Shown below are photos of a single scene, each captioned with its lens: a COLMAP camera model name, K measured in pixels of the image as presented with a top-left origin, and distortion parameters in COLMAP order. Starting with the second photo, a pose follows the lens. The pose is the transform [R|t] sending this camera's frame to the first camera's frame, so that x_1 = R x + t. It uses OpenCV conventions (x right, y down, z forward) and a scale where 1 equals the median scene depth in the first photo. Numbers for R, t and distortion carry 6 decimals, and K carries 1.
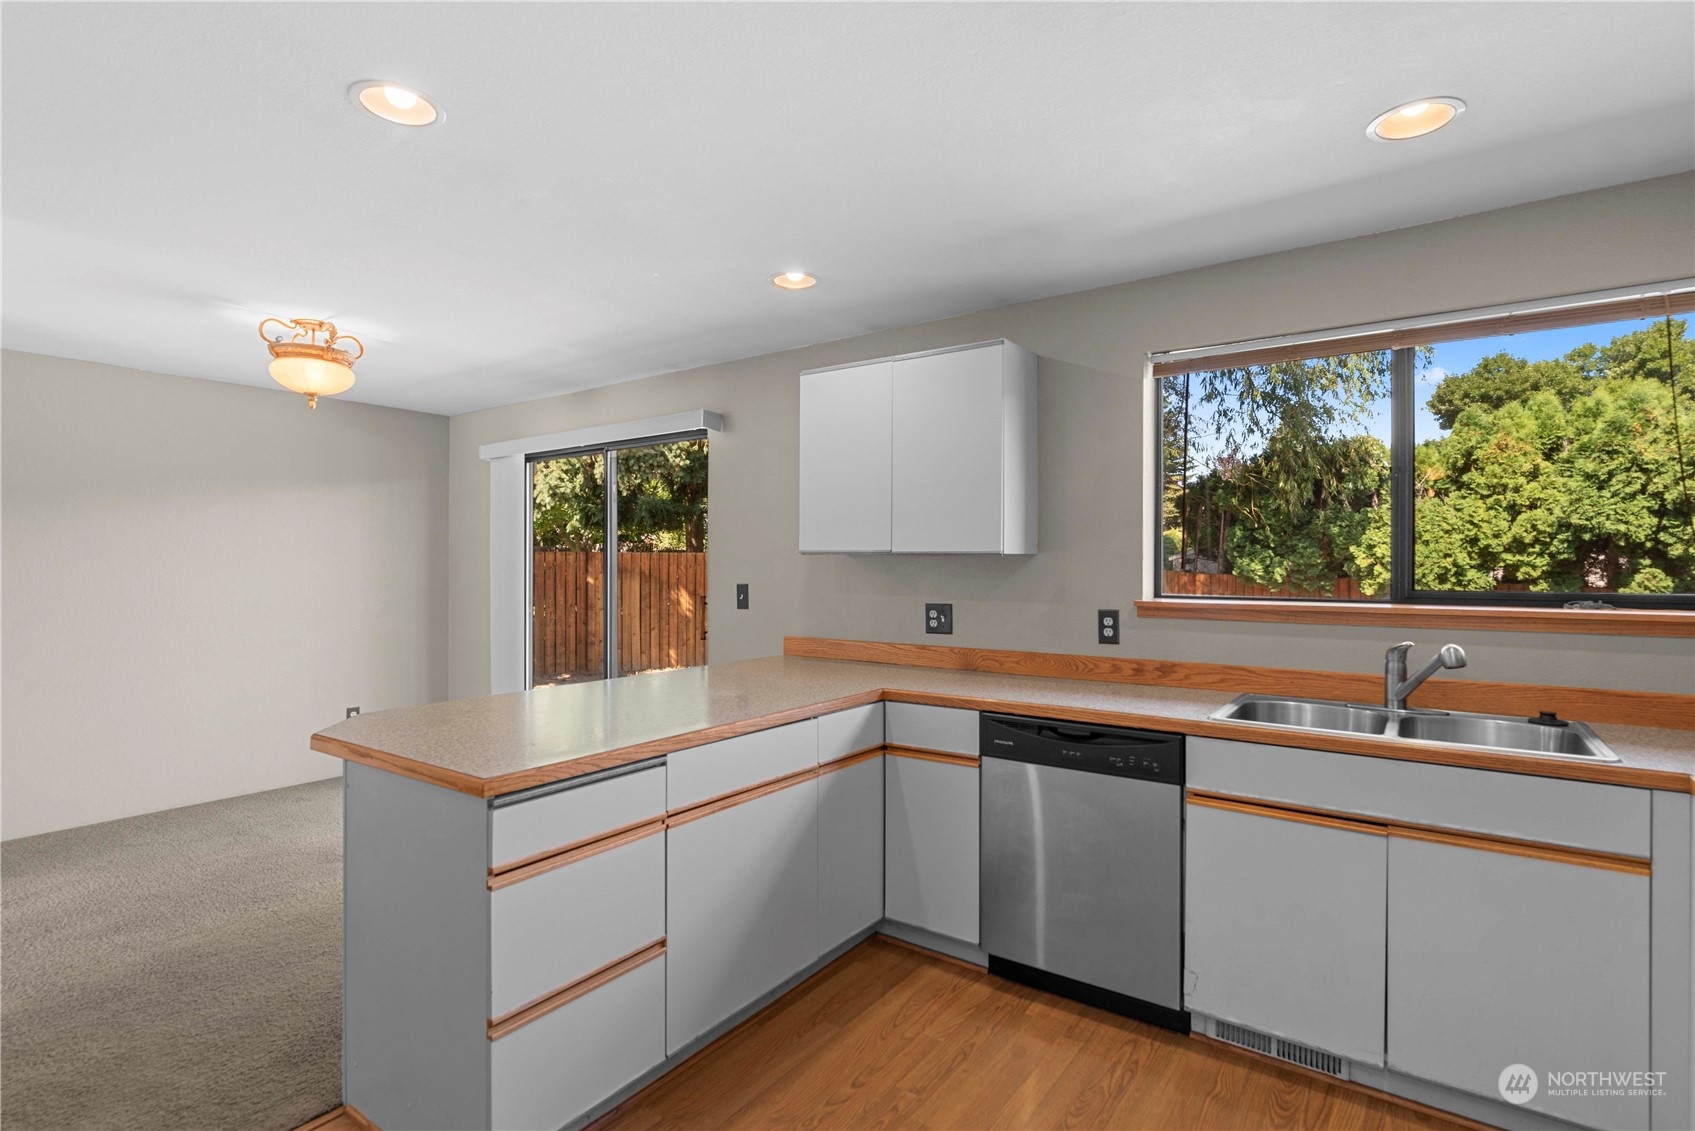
lens RADIAL K [[812.1, 0, 845.0], [0, 812.1, 572.9], [0, 0, 1]] dist [-0.002681, -0.000831]
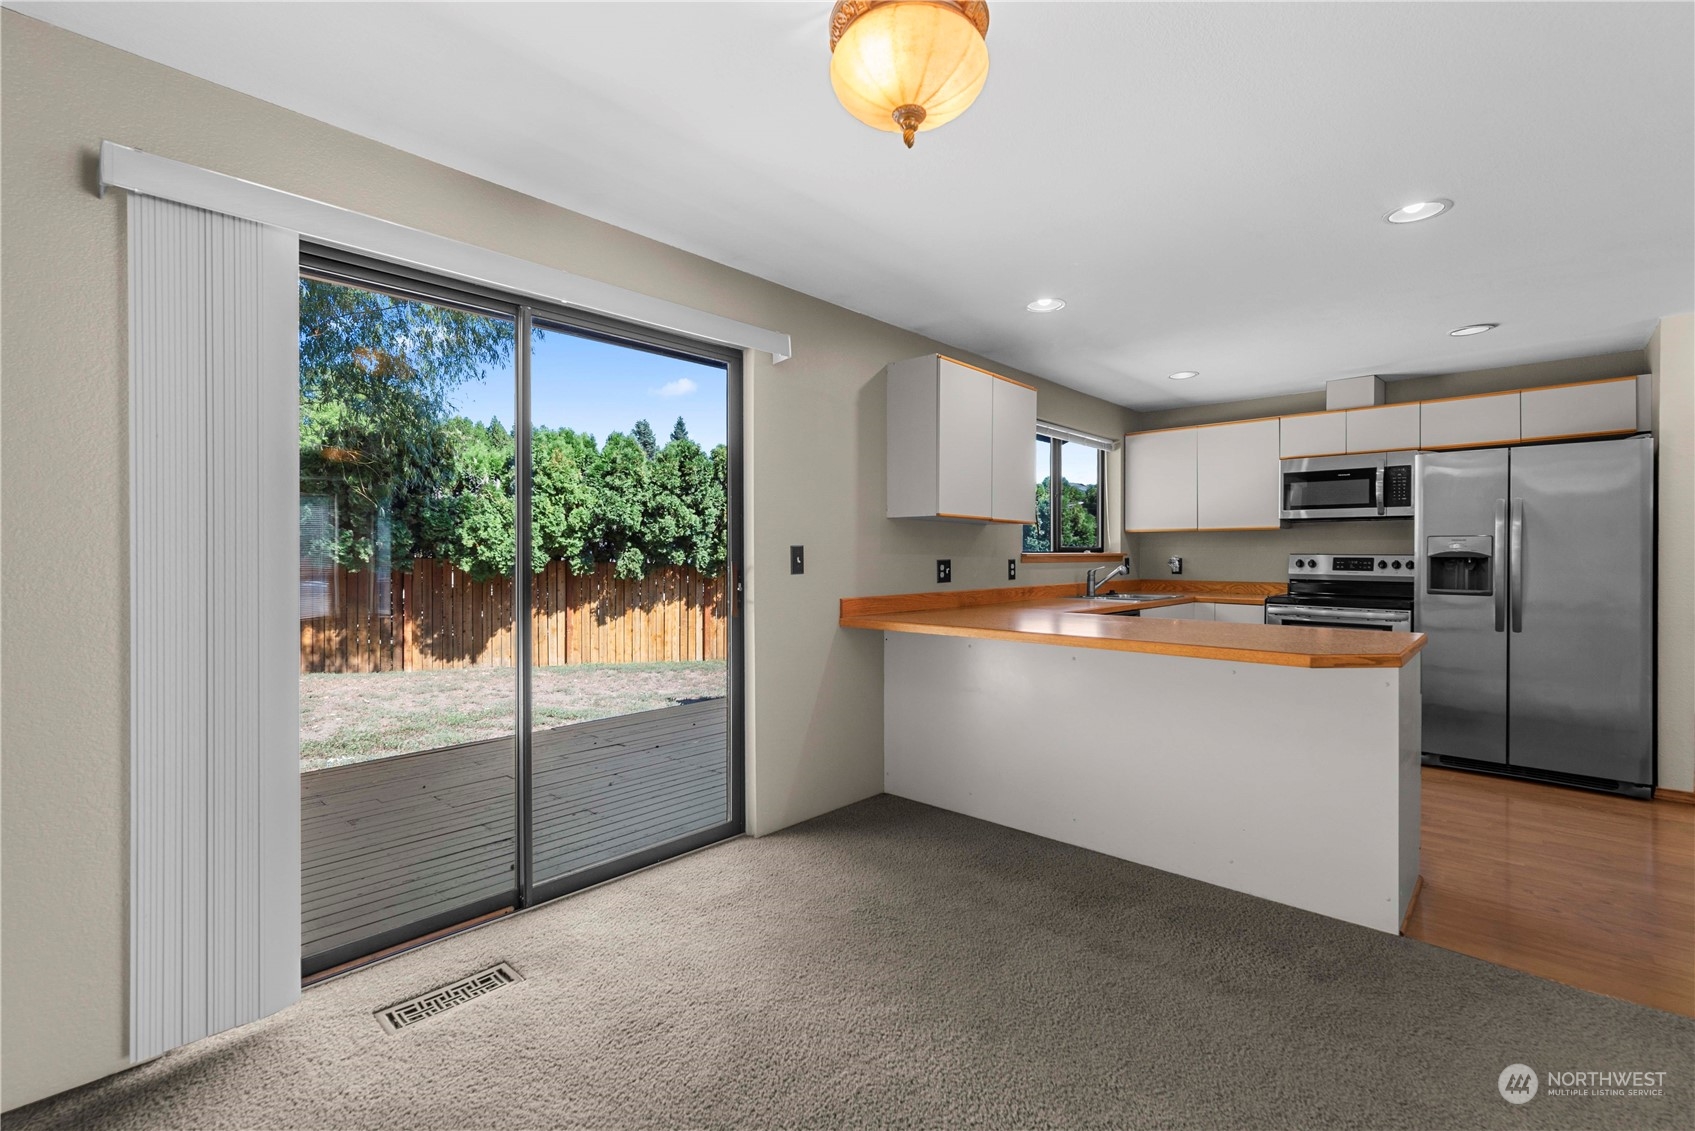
lens RADIAL K [[742.2, 0, 853.1], [0, 742.2, 555.6], [0, 0, 1]] dist [-0.001735, -0.001722]
pose [[0.112511, -0.003063, 0.993646, -1.318151], [0.010126, 0.999947, 0.001936, 0.033203], [-0.993599, 0.009844, 0.112536, 1.213948]]
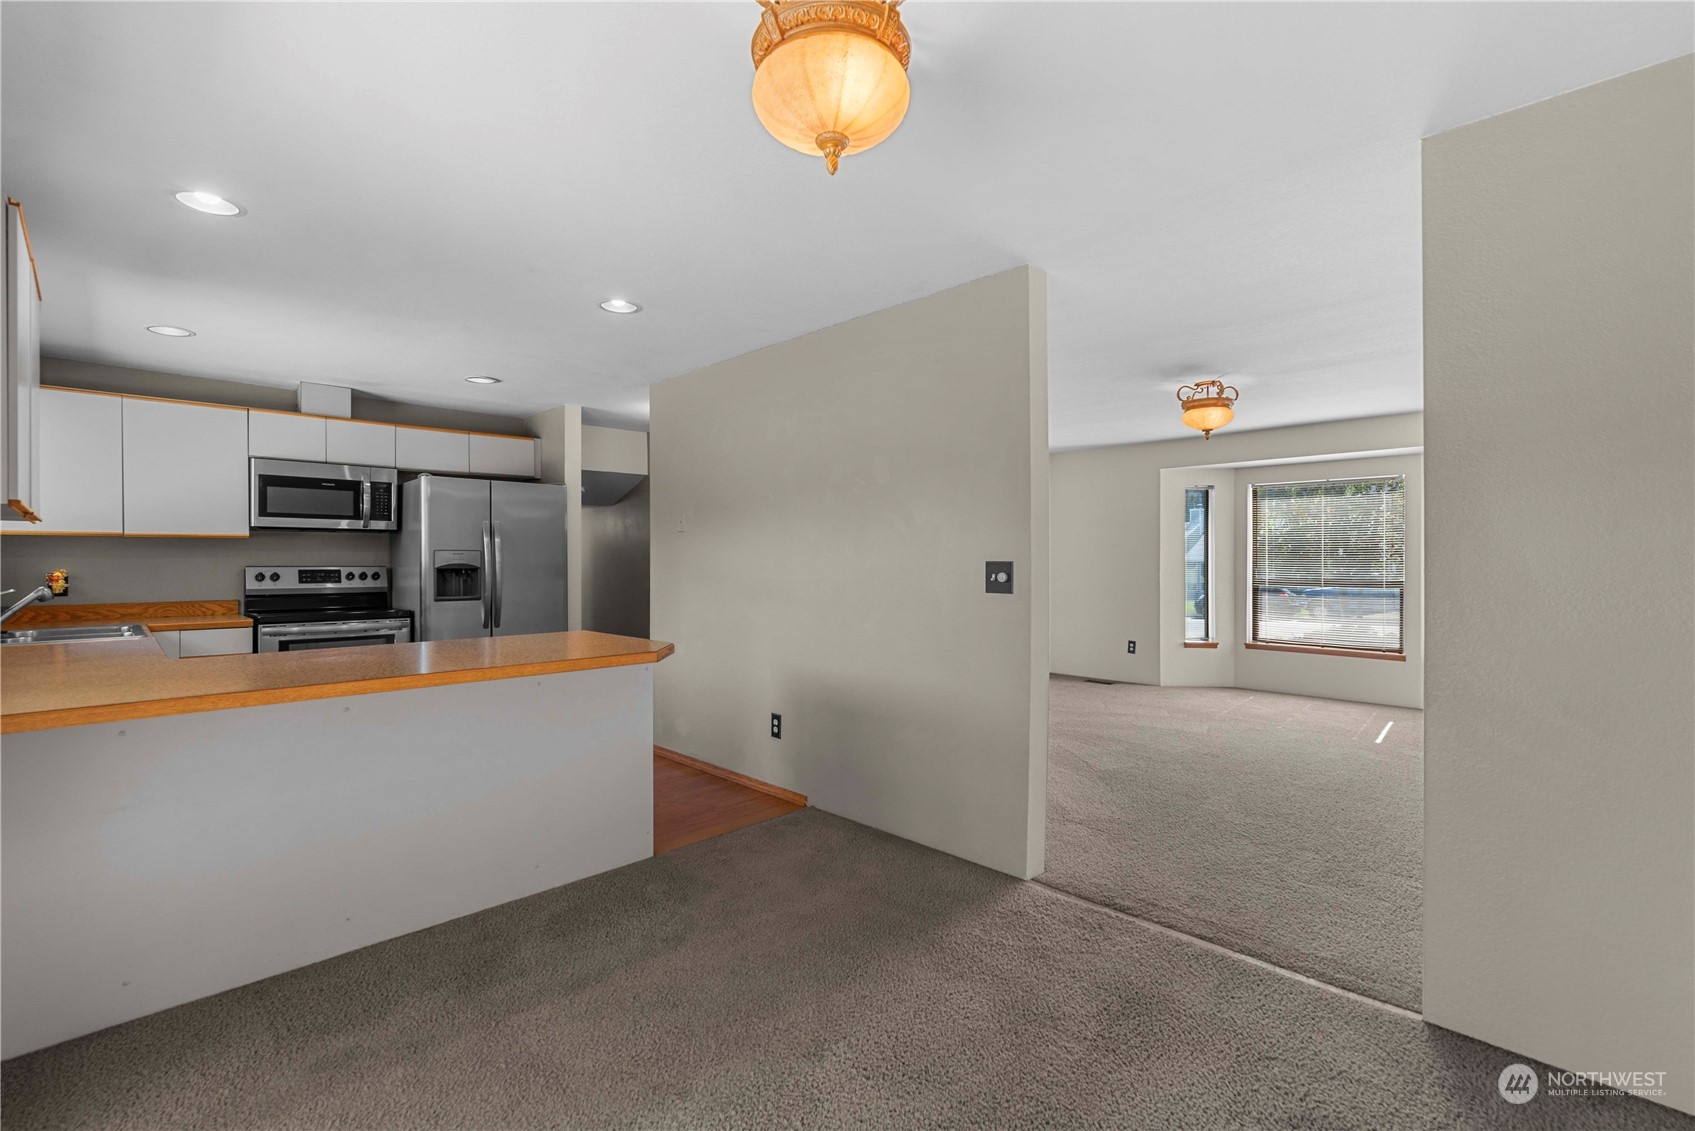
lens RADIAL K [[742.2, 0, 853.1], [0, 742.2, 555.6], [0, 0, 1]] dist [-0.001735, -0.001722]
pose [[-0.985550, 0.002989, 0.169361, -0.916357], [0.003983, 0.999977, 0.005529, 0.015940], [-0.169341, 0.006123, -0.985539, 1.723187]]
